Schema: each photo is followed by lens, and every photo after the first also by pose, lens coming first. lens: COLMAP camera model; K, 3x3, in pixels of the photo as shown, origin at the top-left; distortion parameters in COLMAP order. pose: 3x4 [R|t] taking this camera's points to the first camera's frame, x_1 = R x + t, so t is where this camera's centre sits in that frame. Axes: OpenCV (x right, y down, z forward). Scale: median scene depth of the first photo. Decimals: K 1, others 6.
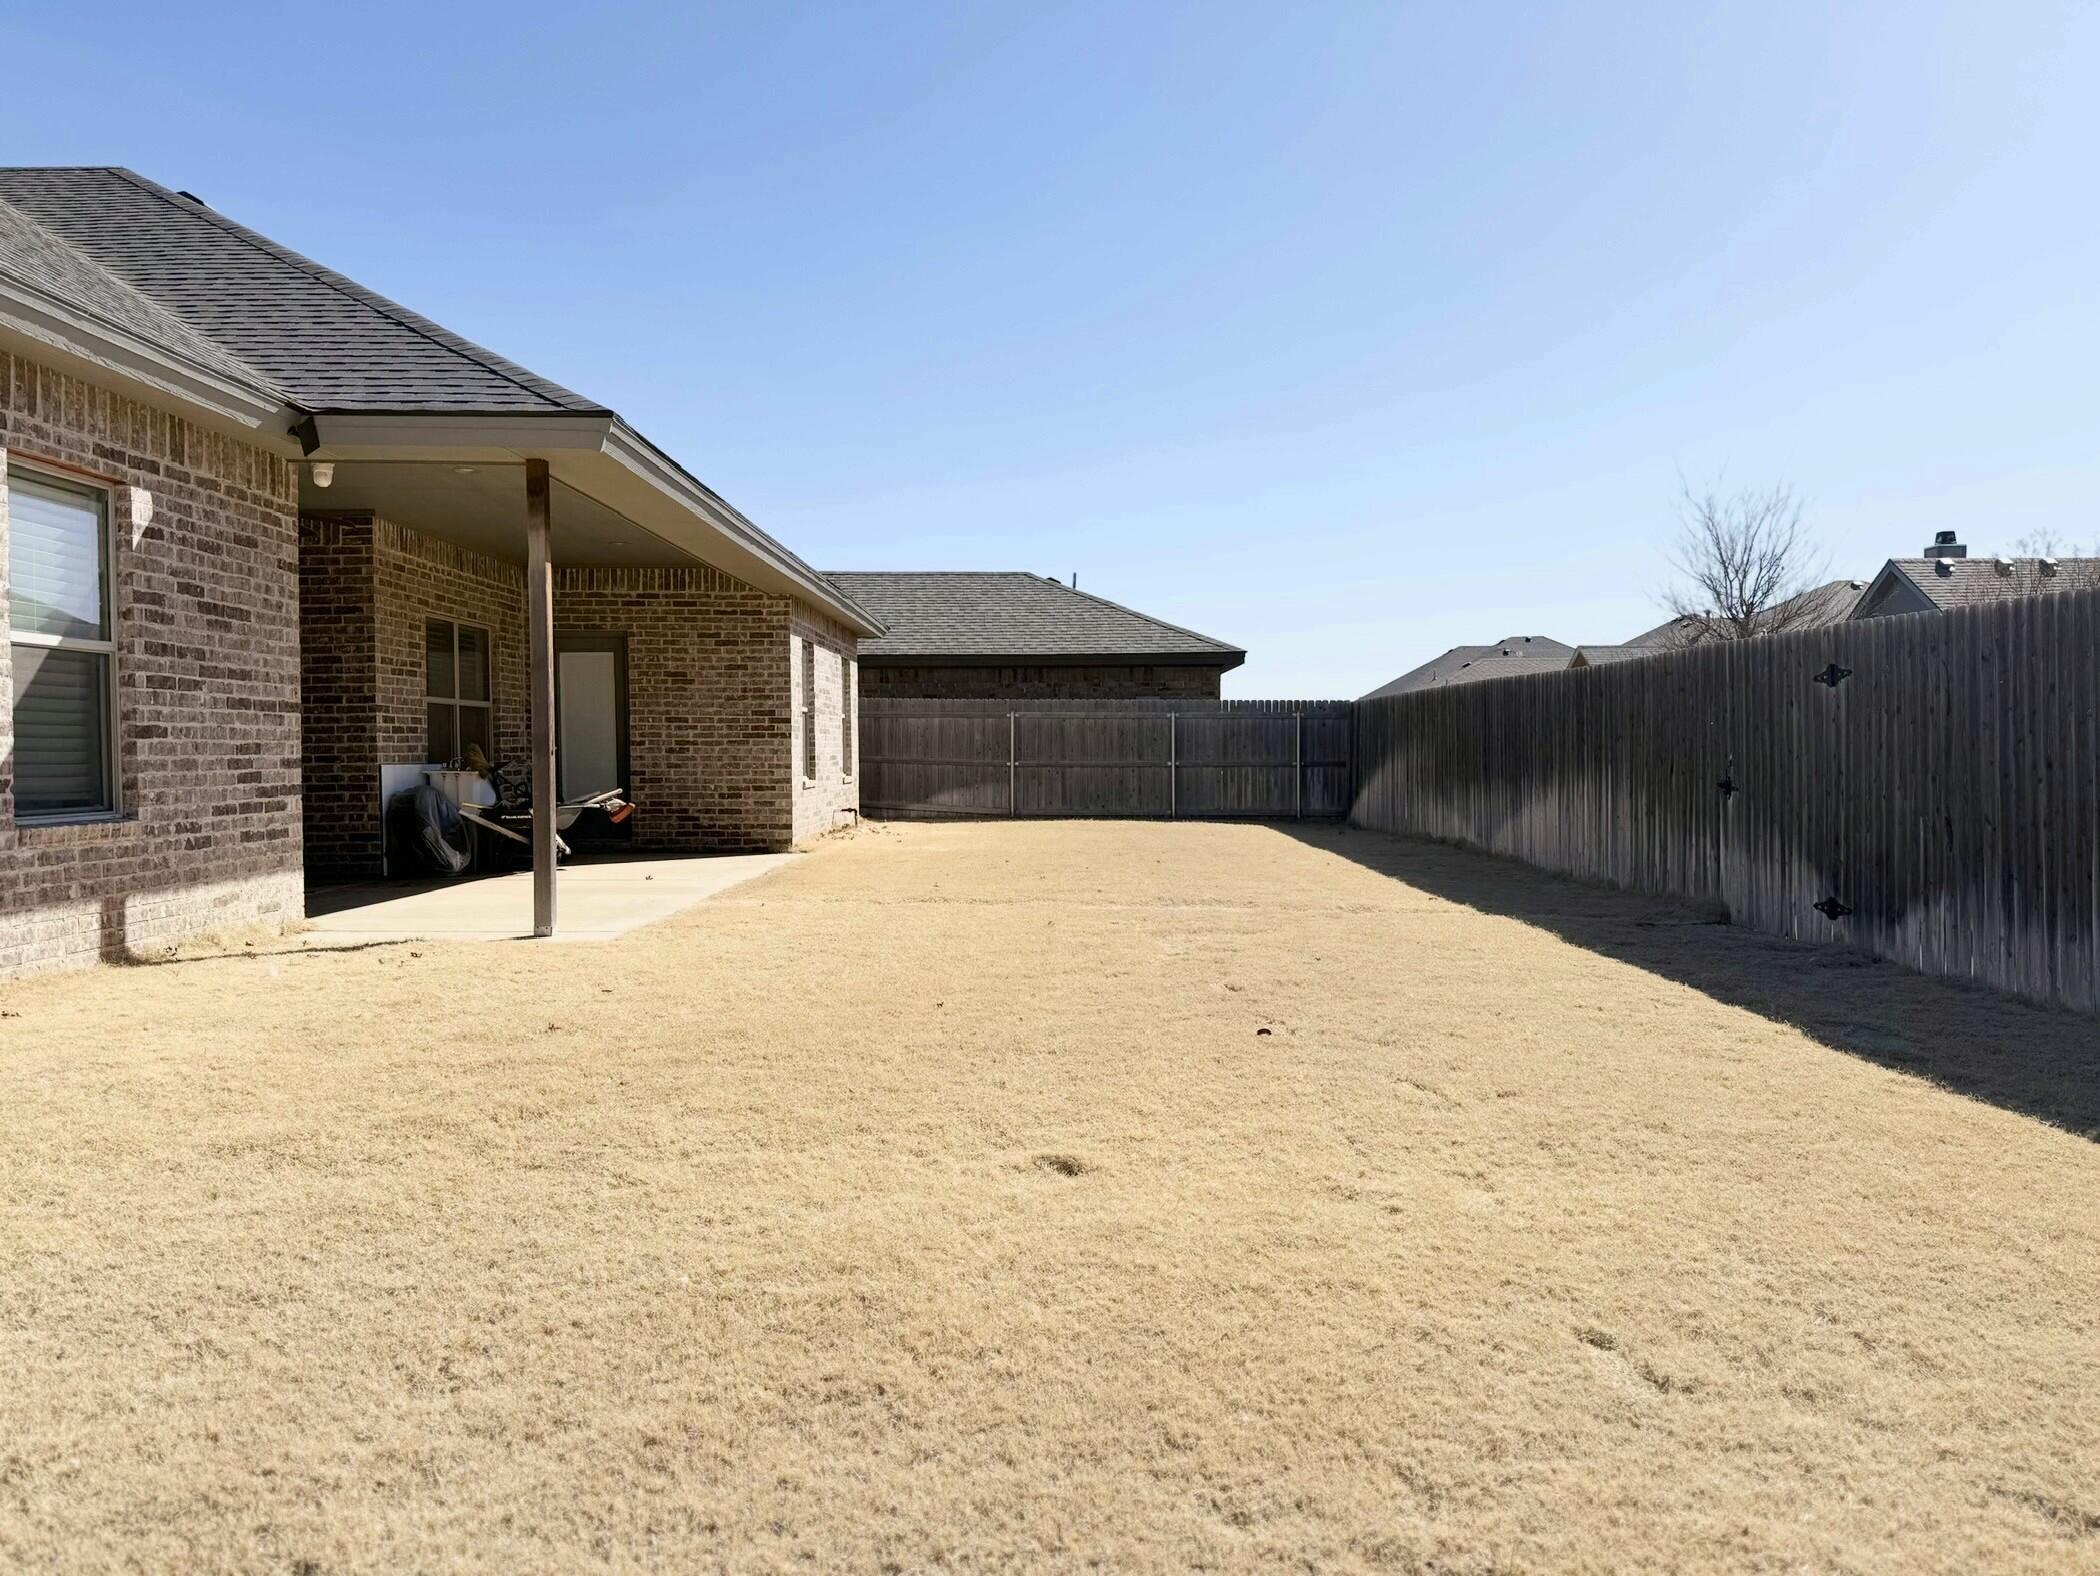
lens RADIAL K [[1472.2, 0, 1062.4], [0, 1472.2, 793.8], [0, 0, 1]] dist [0.121244, -0.170735]
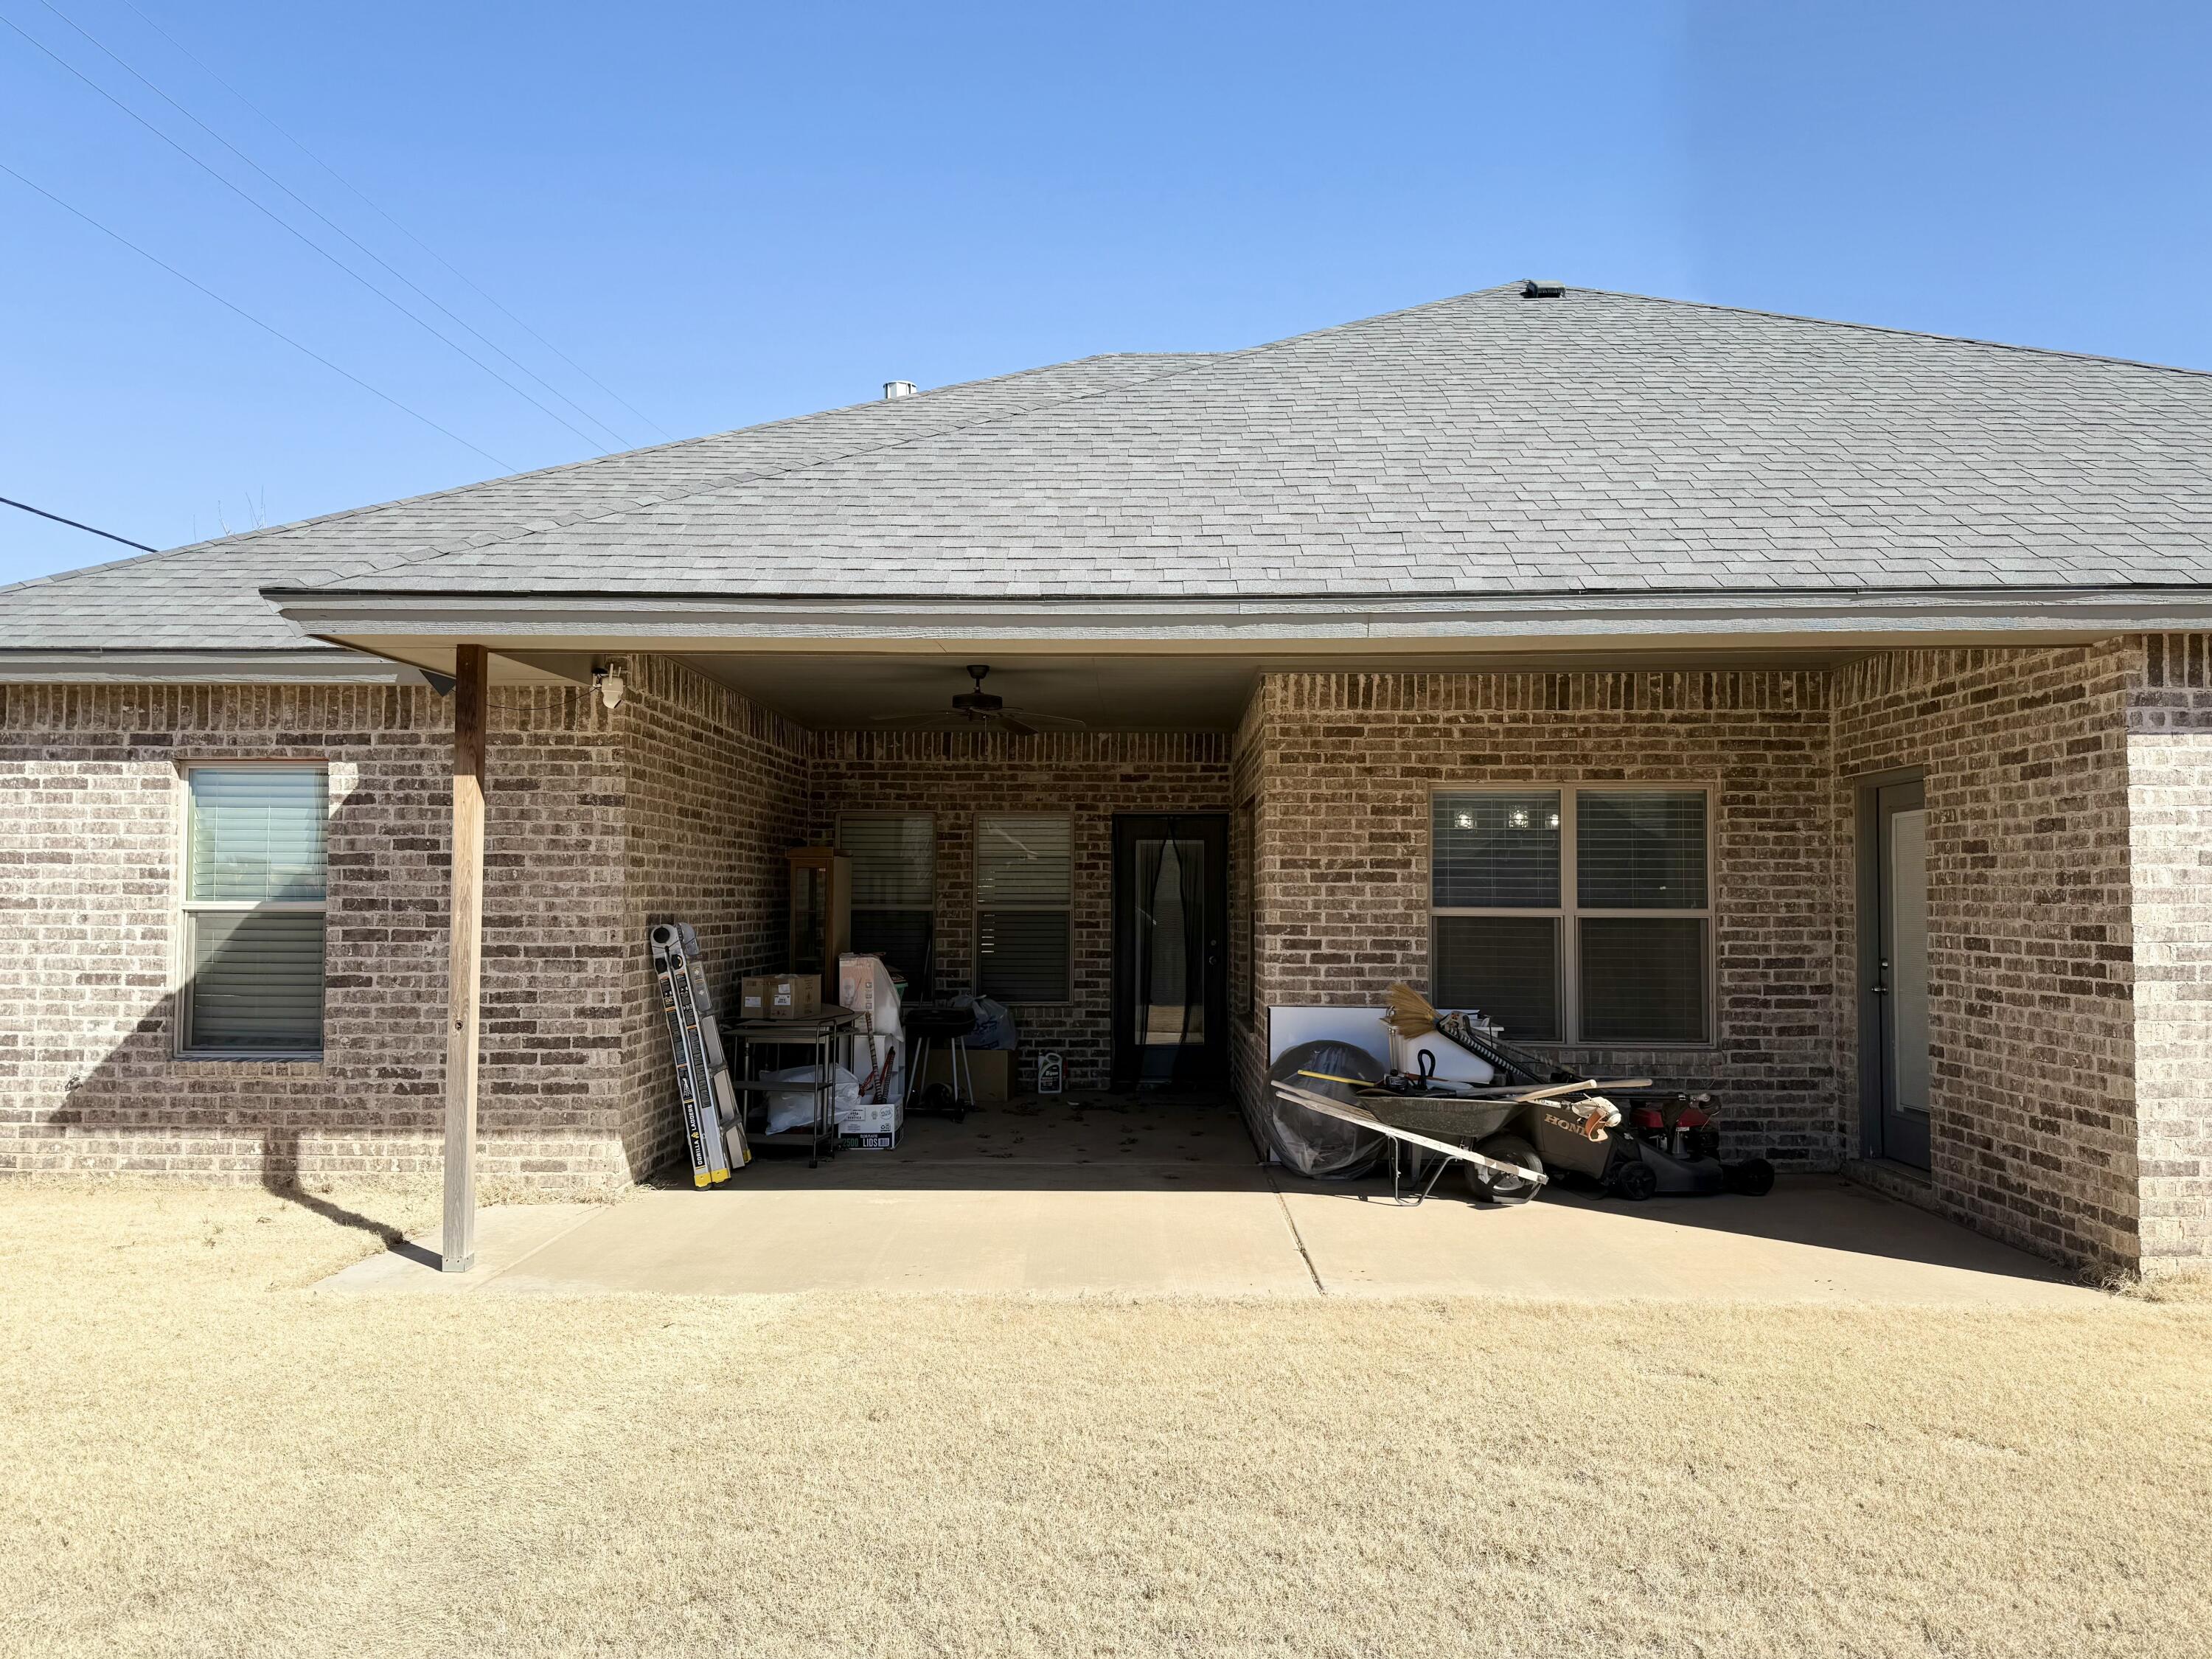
lens RADIAL K [[1550.7, 0, 1119.1], [0, 1550.7, 835.6], [0, 0, 1]] dist [0.121244, -0.170735]
pose [[-0.032785, -0.038304, -0.998728, 0.246597], [-0.031527, 0.998808, -0.037272, -0.057050], [0.998965, 0.030265, -0.033954, 0.747859]]
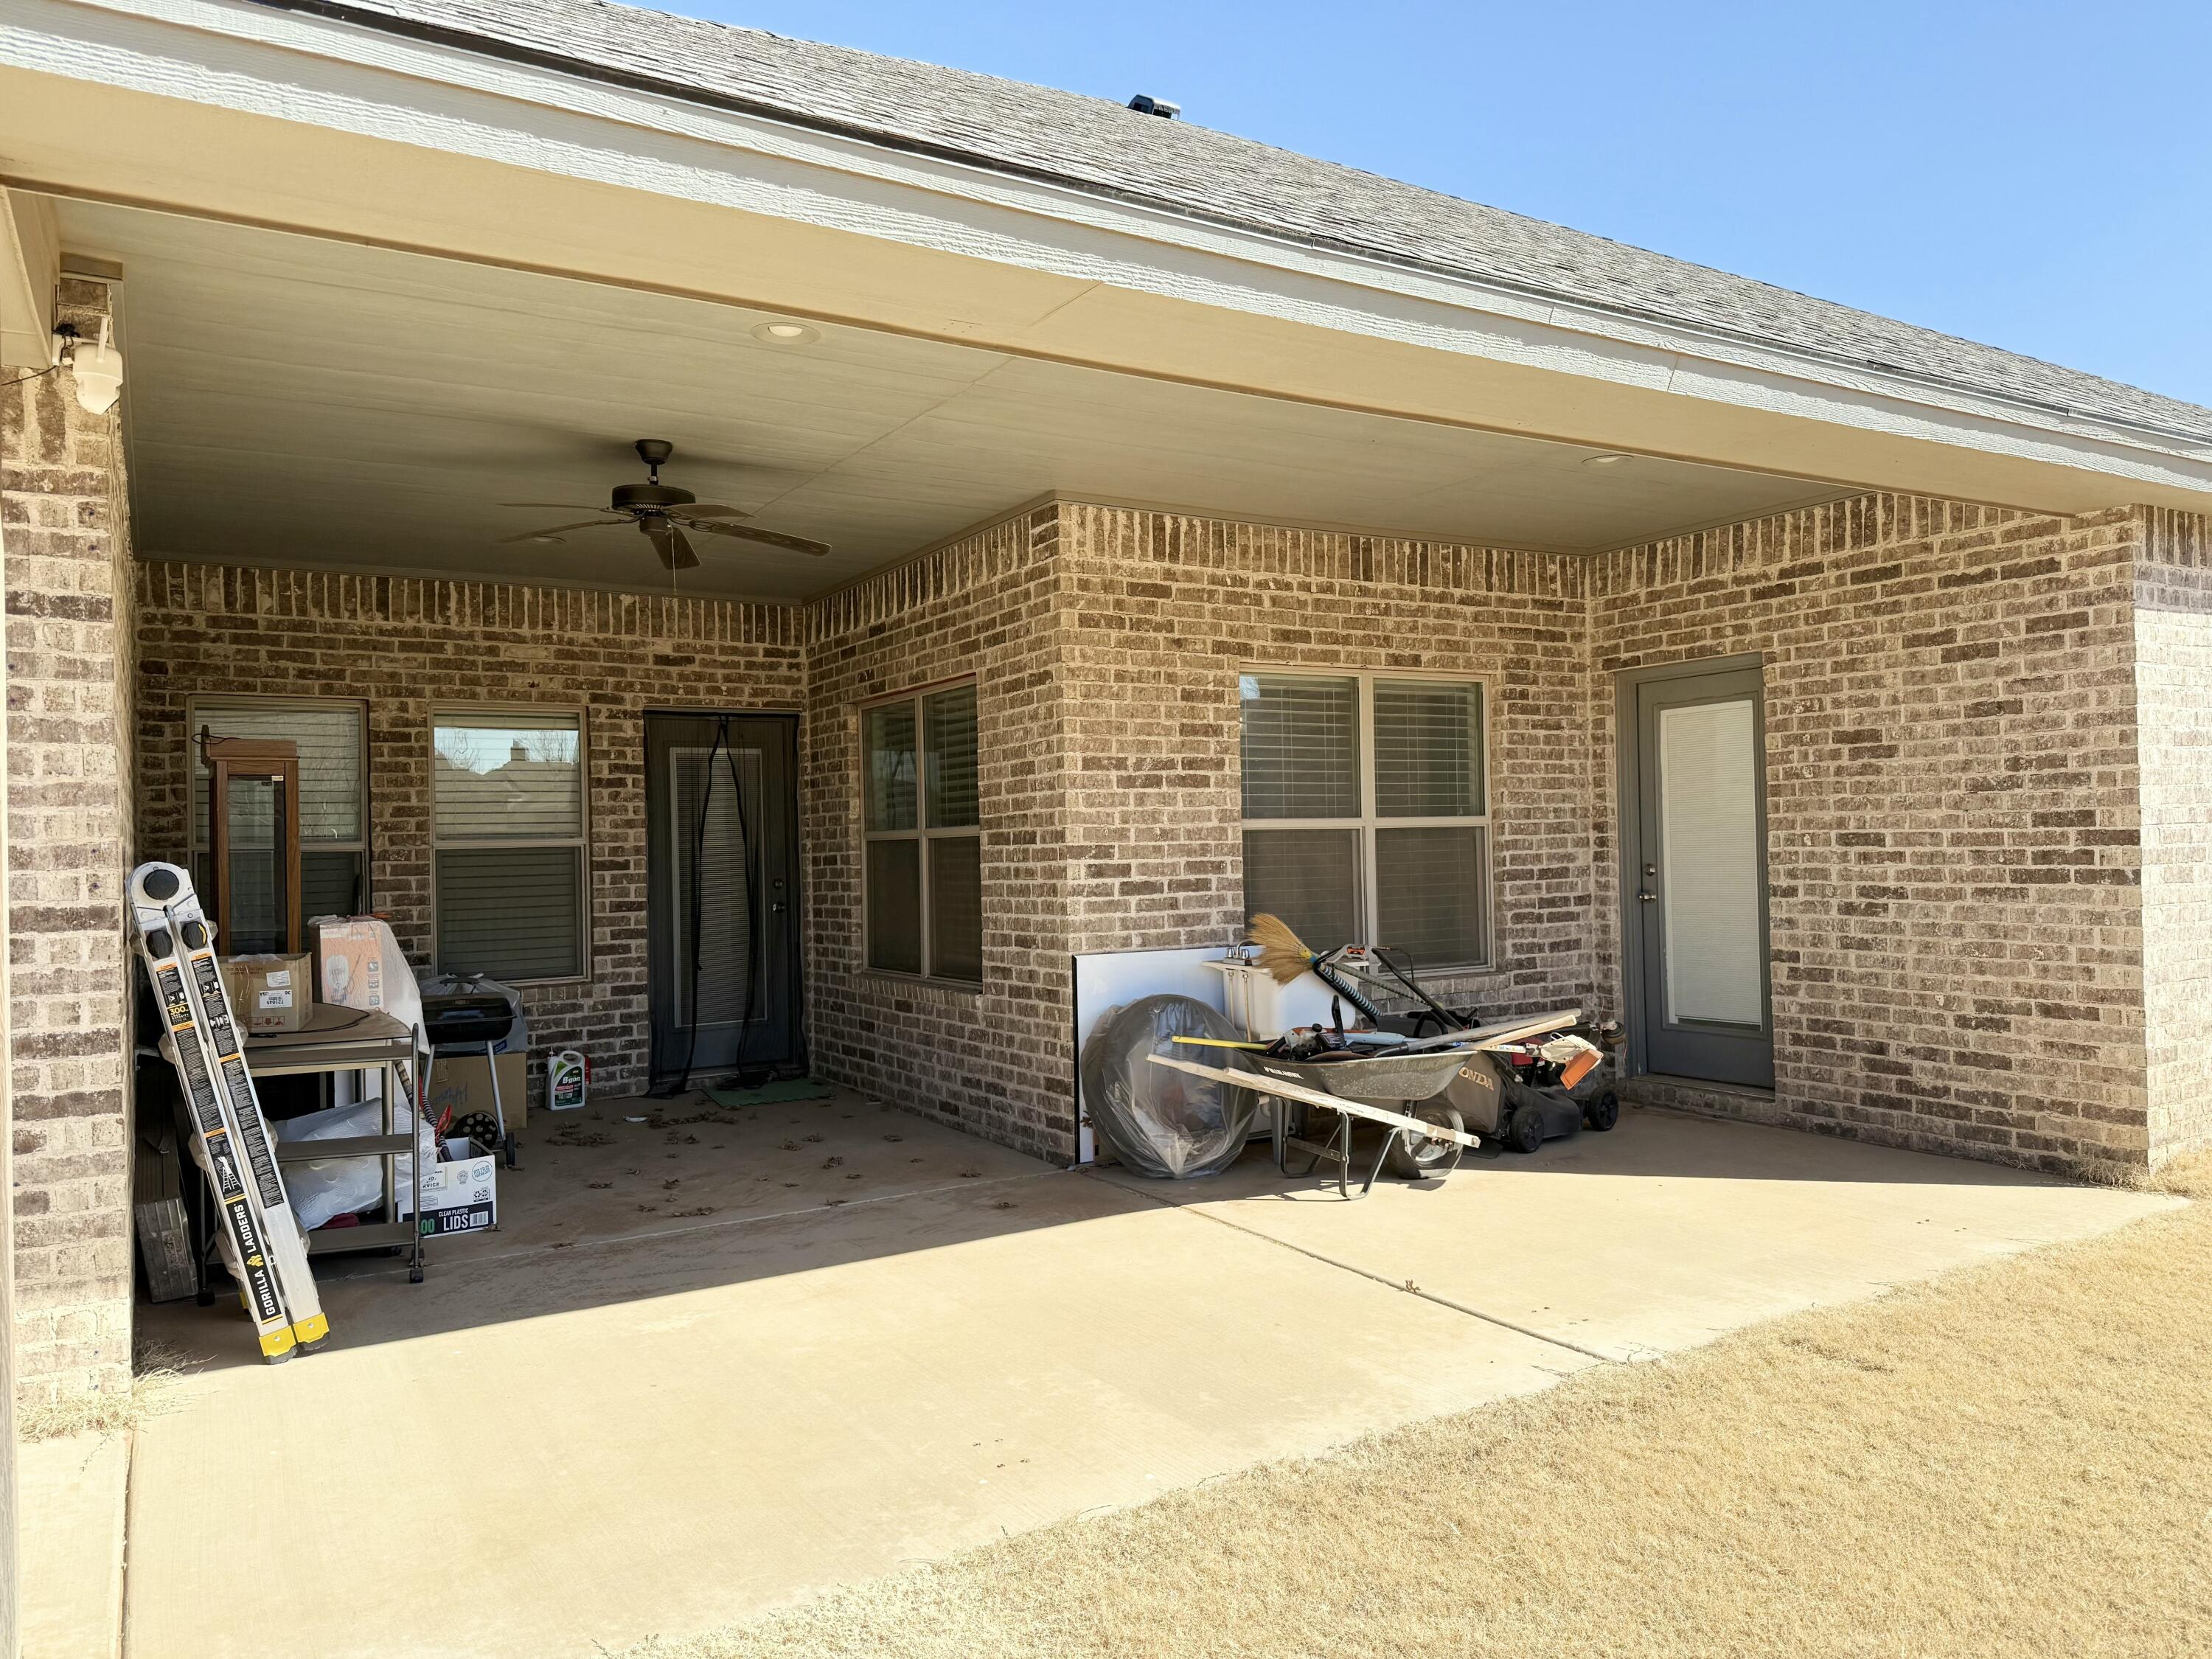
lens RADIAL K [[1550.7, 0, 1119.1], [0, 1550.7, 835.6], [0, 0, 1]] dist [0.121244, -0.170735]
pose [[0.509281, -0.012757, -0.860506, 0.031738], [-0.004090, 0.999843, -0.017243, -0.042102], [0.860591, 0.012301, 0.509149, 0.572362]]
